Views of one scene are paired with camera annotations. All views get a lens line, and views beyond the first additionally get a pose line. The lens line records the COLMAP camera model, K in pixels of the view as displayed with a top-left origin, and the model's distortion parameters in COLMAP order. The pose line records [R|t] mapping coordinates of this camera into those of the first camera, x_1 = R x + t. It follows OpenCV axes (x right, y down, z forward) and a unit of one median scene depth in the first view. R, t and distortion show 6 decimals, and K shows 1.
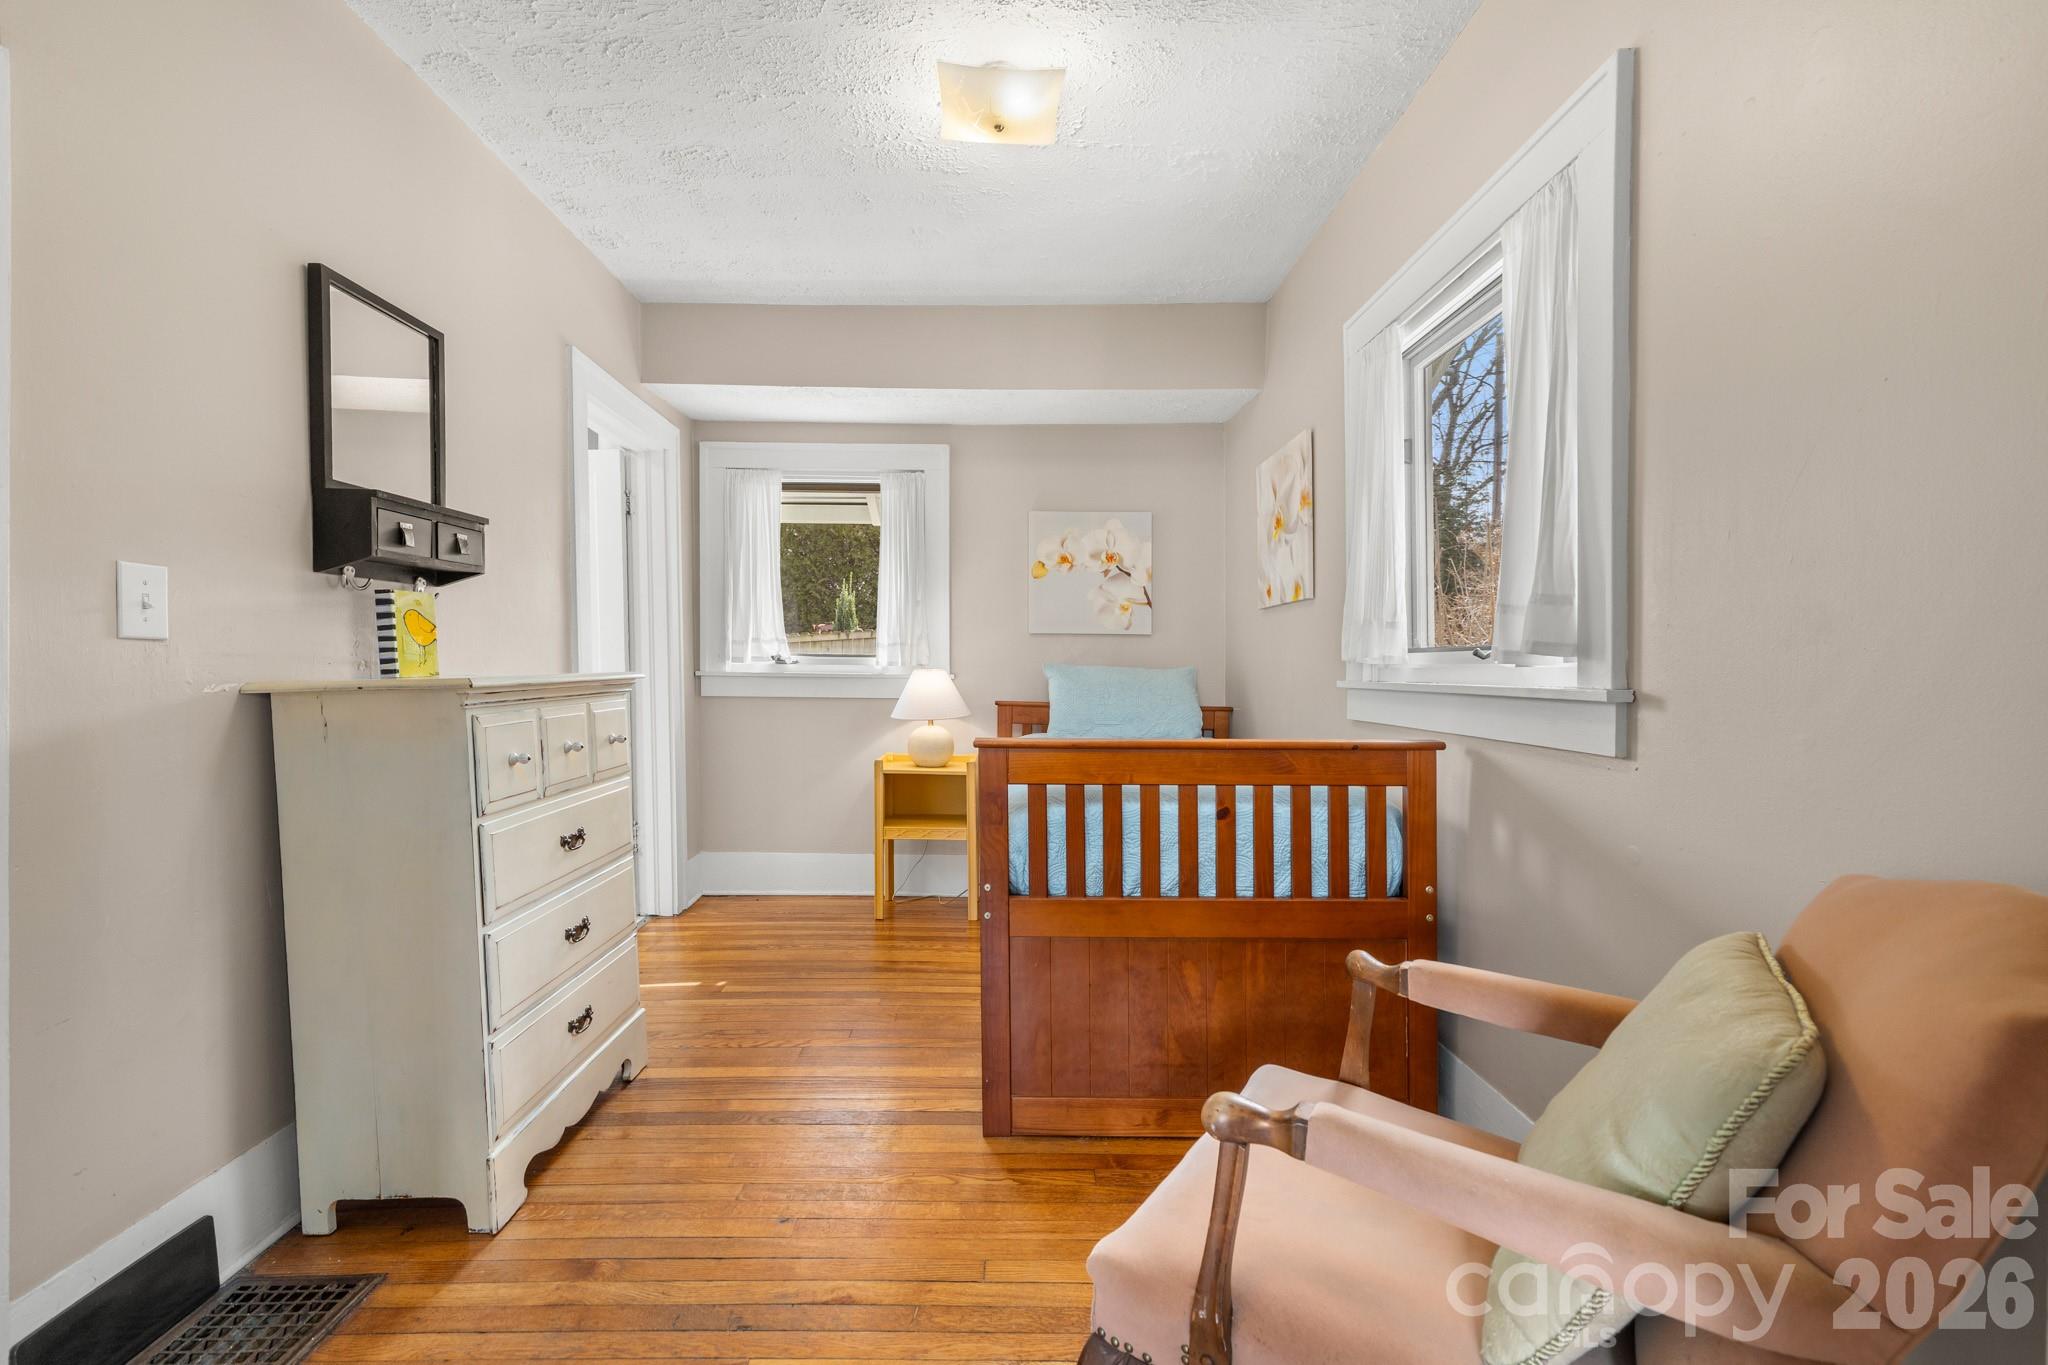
lens RADIAL K [[860.1, 0, 1018.5], [0, 860.1, 696.0], [0, 0, 1]] dist [-0.000046, 0.000214]
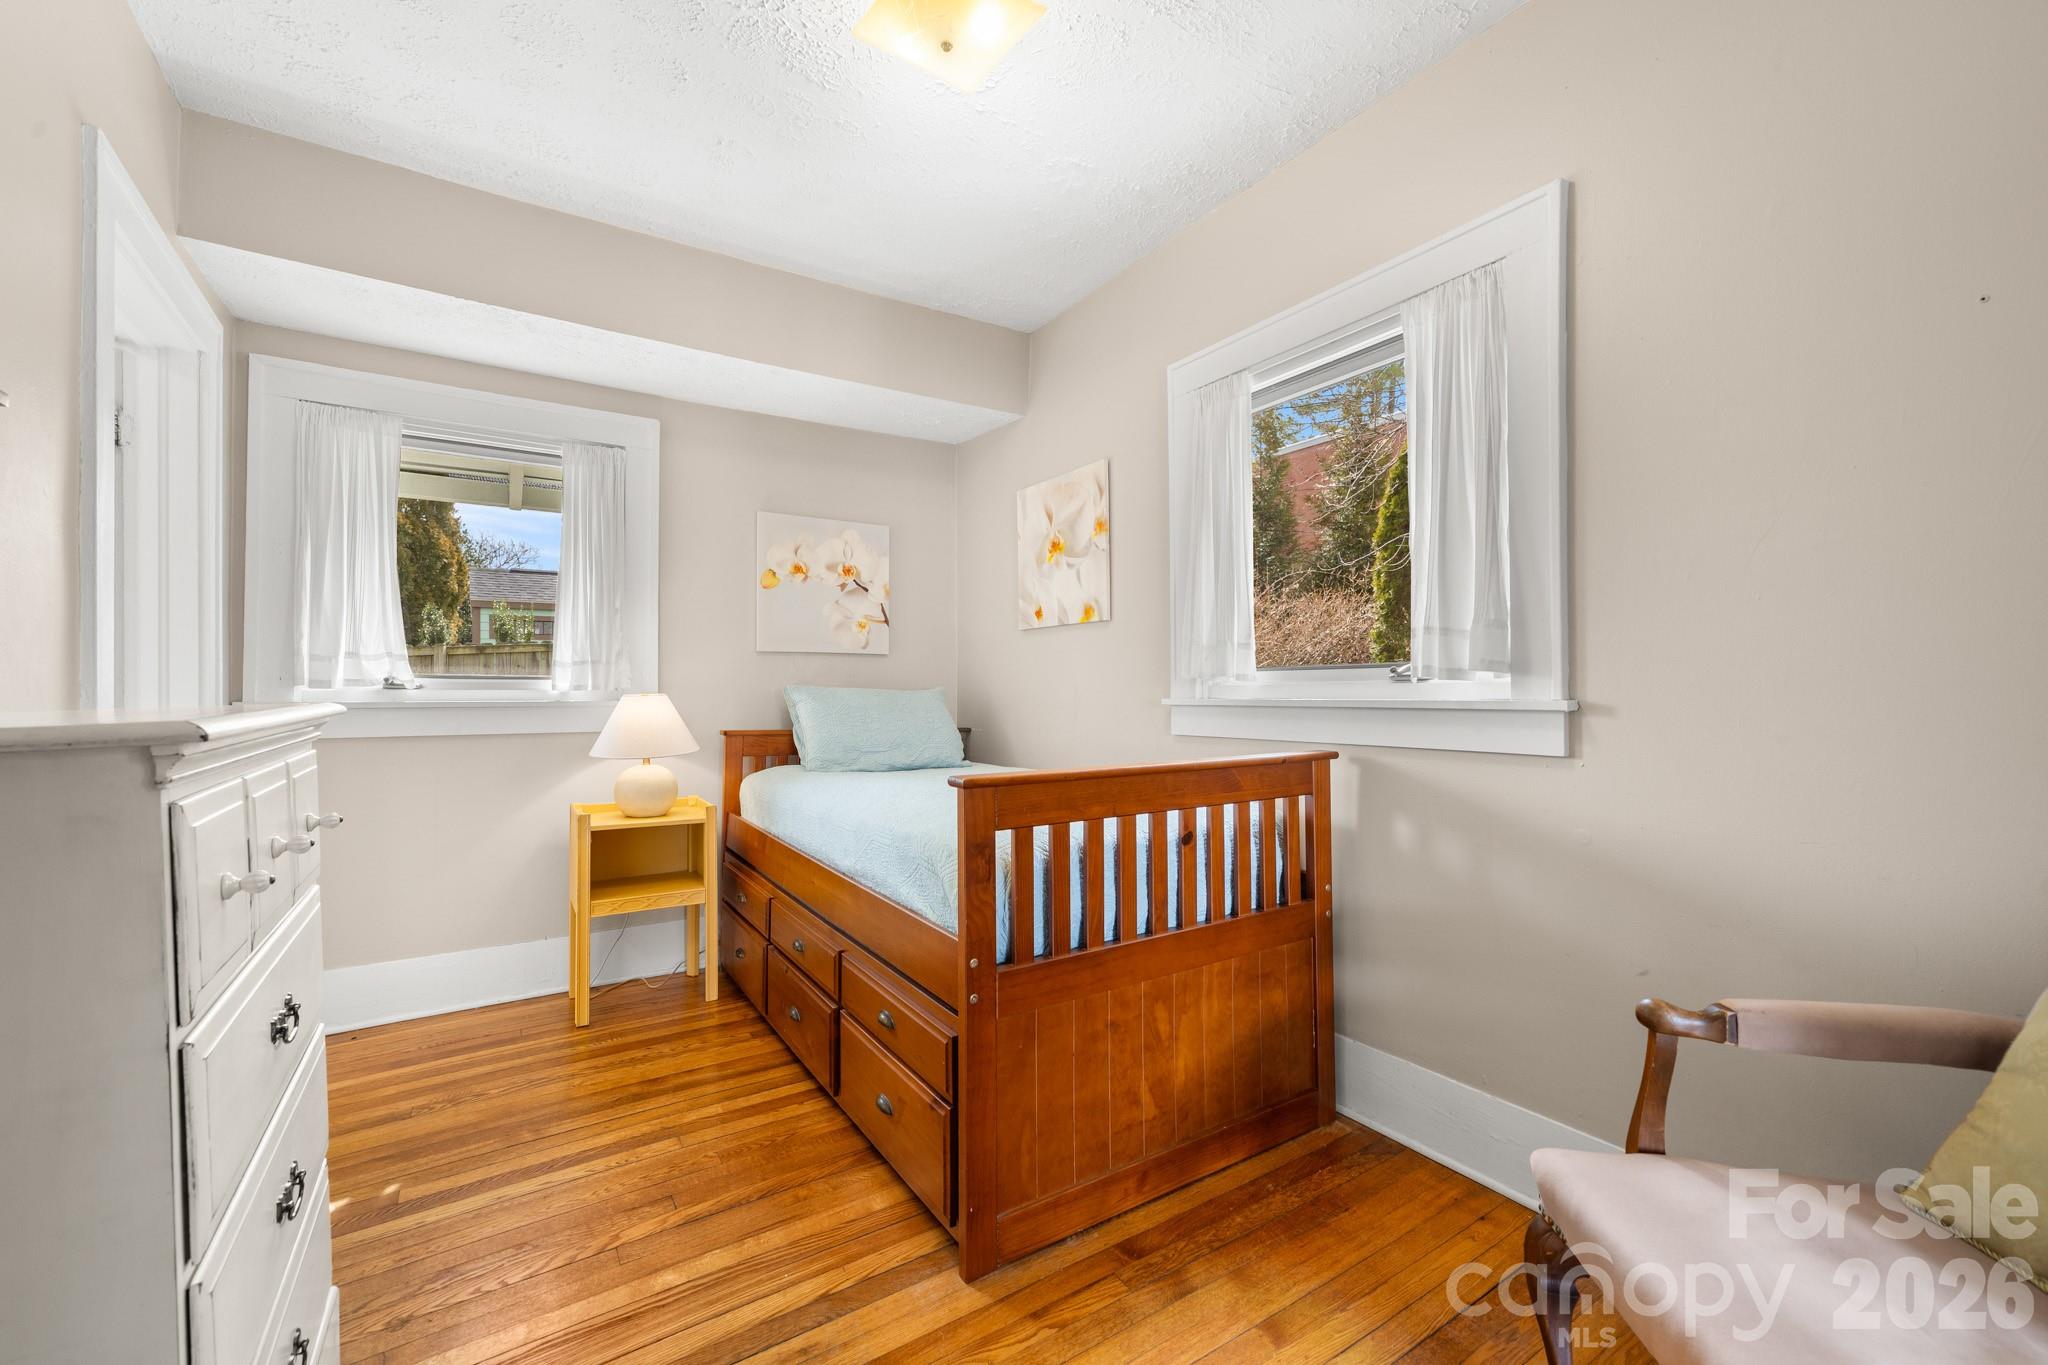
lens RADIAL K [[815.8, 0, 1024.0], [0, 815.8, 682.5], [0, 0, 1]] dist [-0.001075, -0.000055]
pose [[0.842031, -0.006002, 0.539396, -0.233376], [0.028990, 0.998996, -0.034140, -0.006174], [-0.538650, 0.044384, 0.841360, 0.188126]]
